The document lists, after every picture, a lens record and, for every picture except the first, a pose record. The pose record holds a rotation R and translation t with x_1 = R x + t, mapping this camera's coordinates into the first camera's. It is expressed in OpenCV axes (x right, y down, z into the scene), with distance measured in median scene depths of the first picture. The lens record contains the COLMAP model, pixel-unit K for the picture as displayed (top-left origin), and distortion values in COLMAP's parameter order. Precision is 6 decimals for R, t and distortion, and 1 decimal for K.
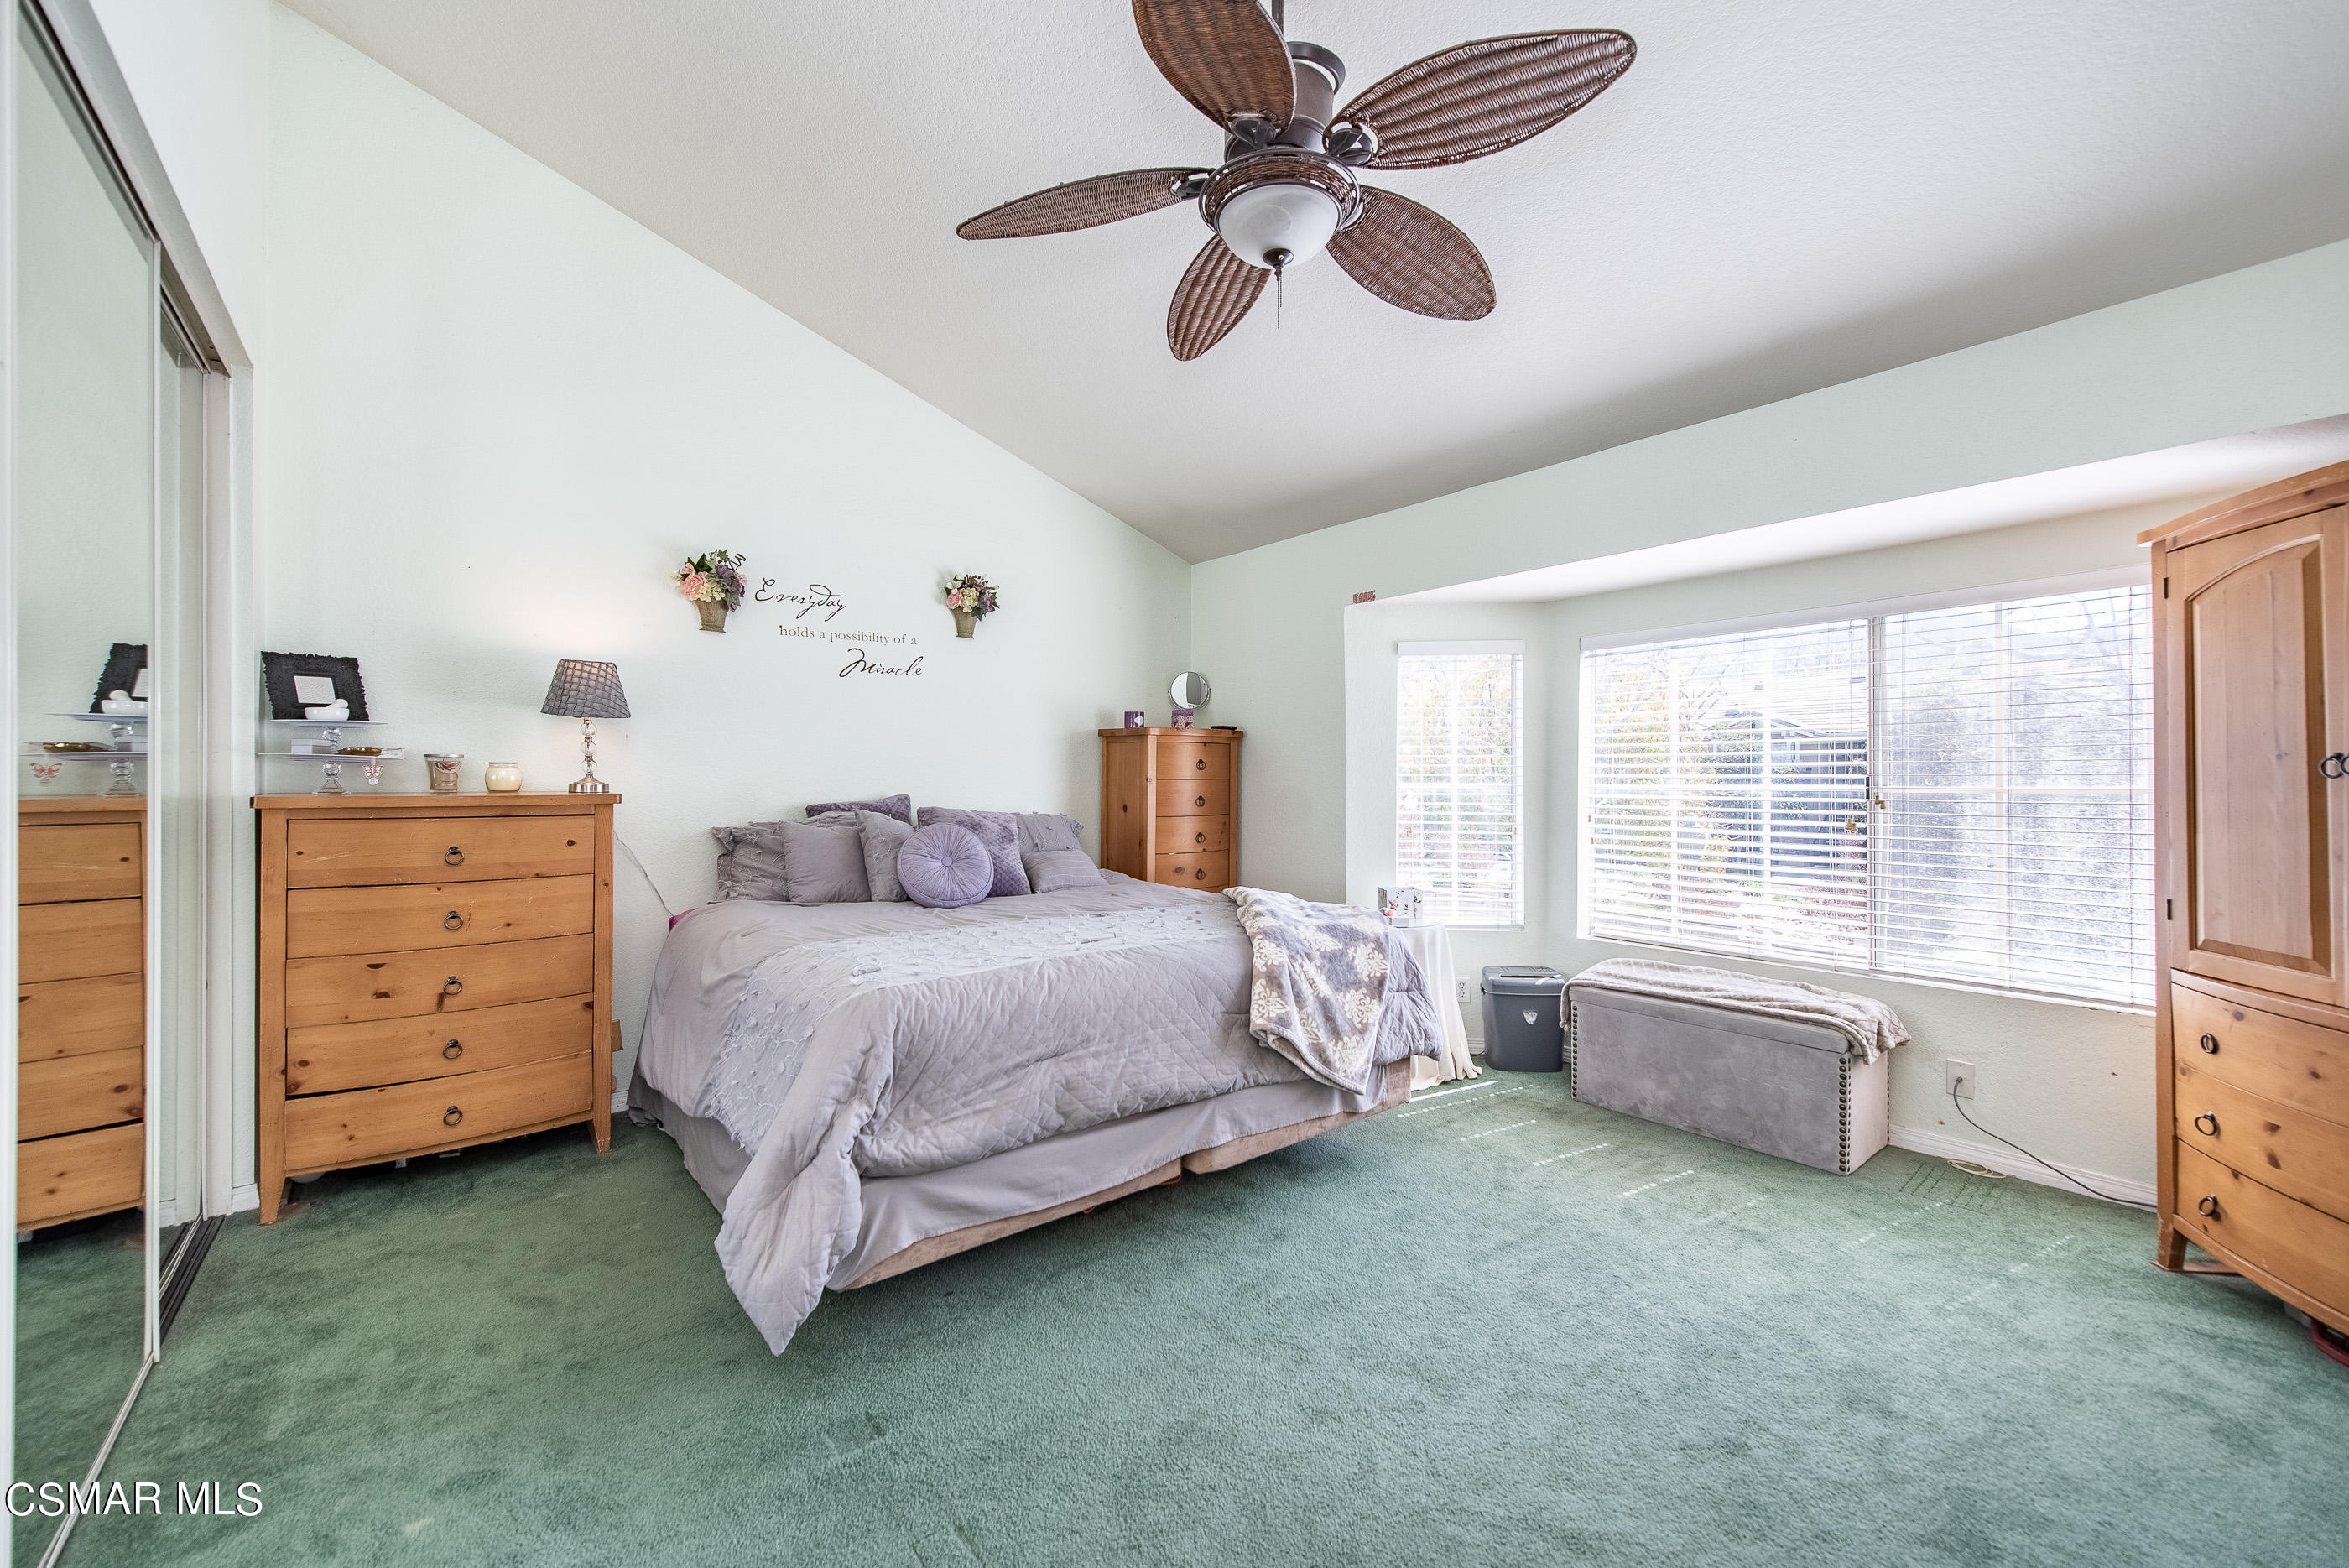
lens RADIAL K [[931.5, 0, 1177.9], [0, 931.5, 777.1], [0, 0, 1]] dist [0.014108, -0.004721]
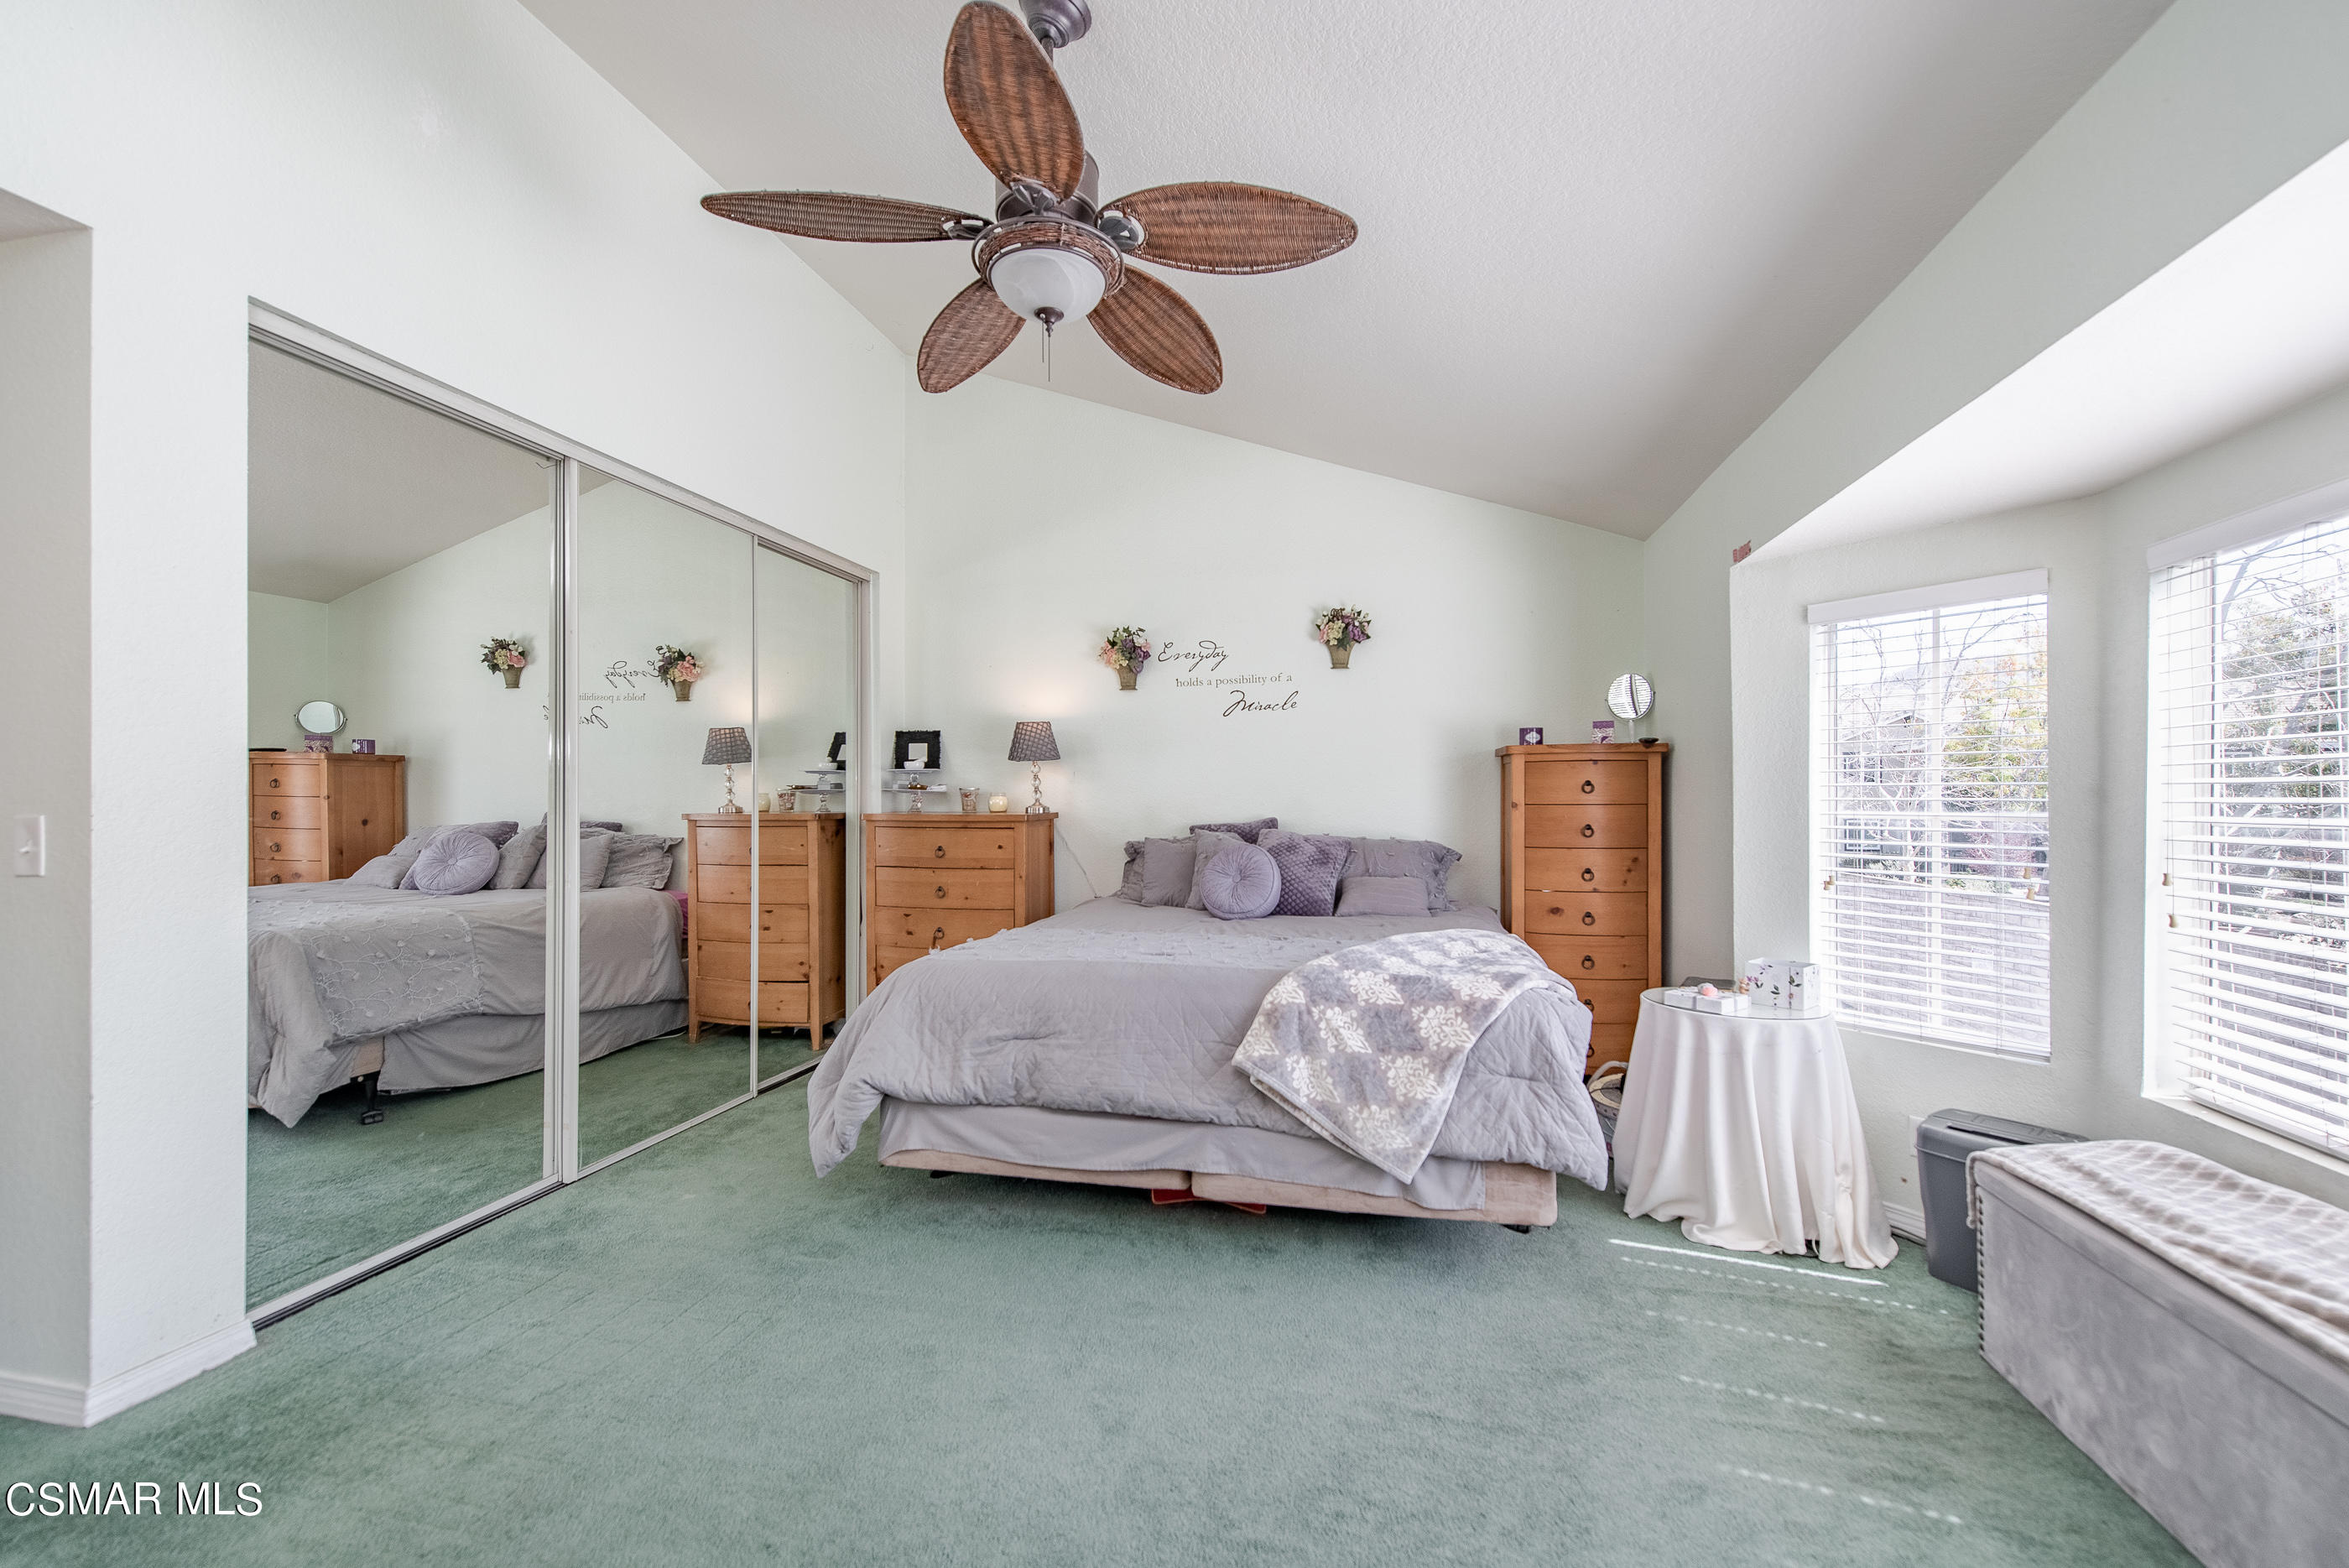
lens RADIAL K [[931.5, 0, 1184.8], [0, 931.5, 793.4], [0, 0, 1]] dist [0.014108, -0.004721]
pose [[0.636577, -0.006595, -0.771185, 0.660440], [0.002183, 0.999975, -0.006749, -0.003795], [0.771210, 0.002613, 0.636575, 0.284037]]
